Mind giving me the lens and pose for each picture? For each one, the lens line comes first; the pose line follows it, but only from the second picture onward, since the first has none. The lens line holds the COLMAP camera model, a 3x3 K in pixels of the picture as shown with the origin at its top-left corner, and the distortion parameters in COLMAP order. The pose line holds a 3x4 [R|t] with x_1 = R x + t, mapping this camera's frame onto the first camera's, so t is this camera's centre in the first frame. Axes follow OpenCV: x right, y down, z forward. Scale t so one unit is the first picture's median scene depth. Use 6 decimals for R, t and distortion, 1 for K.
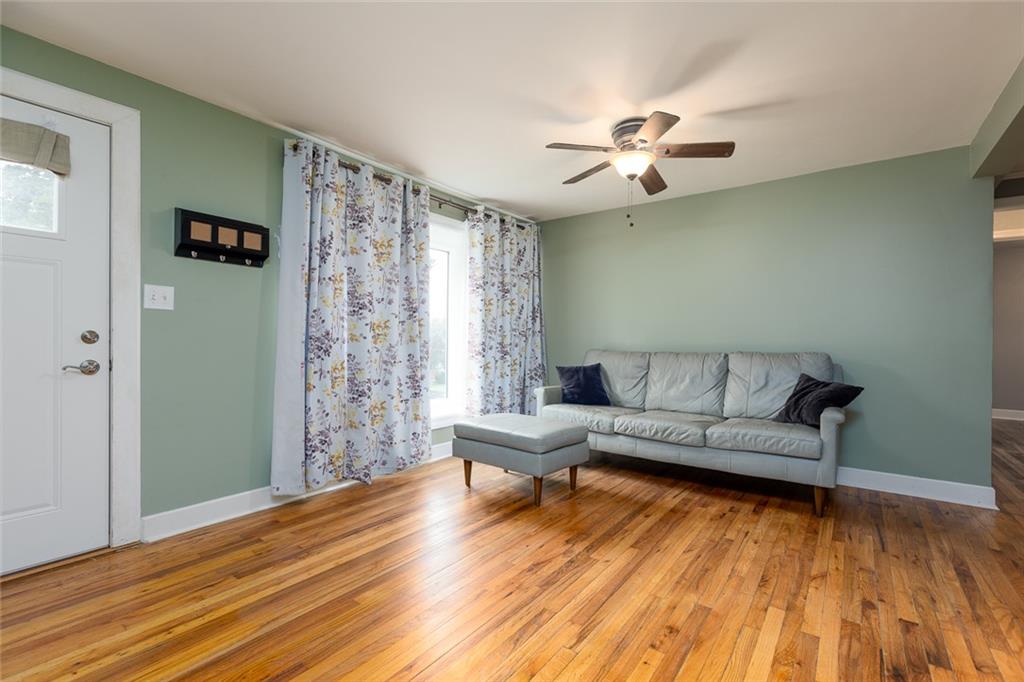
lens RADIAL K [[453.8, 0, 519.6], [0, 453.8, 339.2], [0, 0, 1]] dist [0.003762, -0.001853]
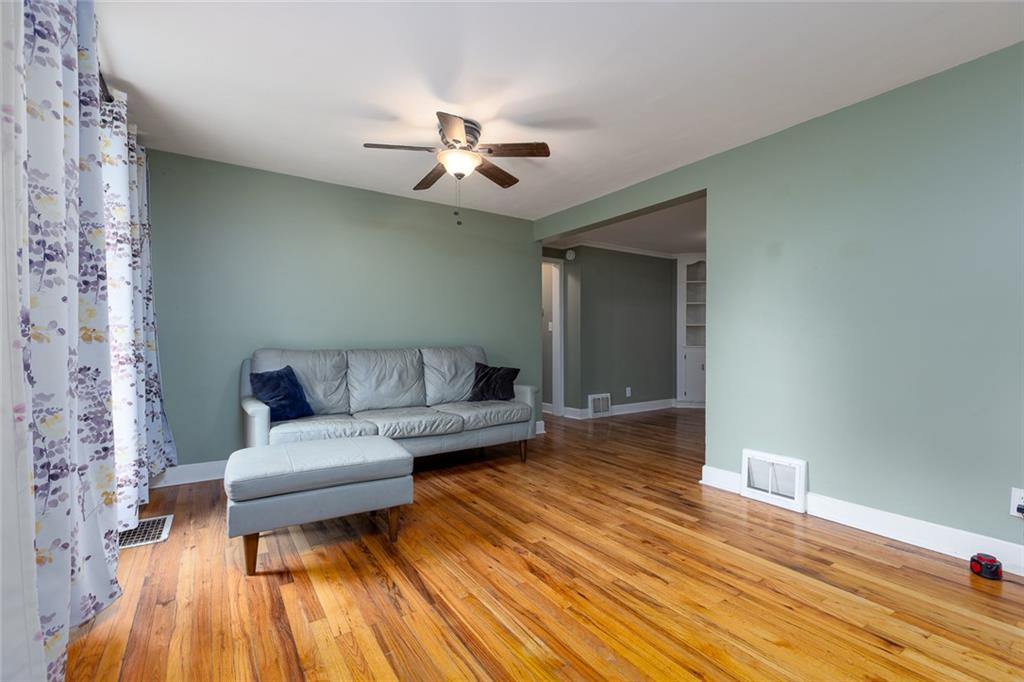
lens RADIAL K [[453.8, 0, 513.3], [0, 453.8, 339.8], [0, 0, 1]] dist [0.003762, -0.001853]
pose [[0.330071, -0.006477, 0.943934, -0.688504], [-0.002576, 0.999967, 0.007762, 0.000429], [-0.943953, -0.004994, 0.330043, 0.565631]]
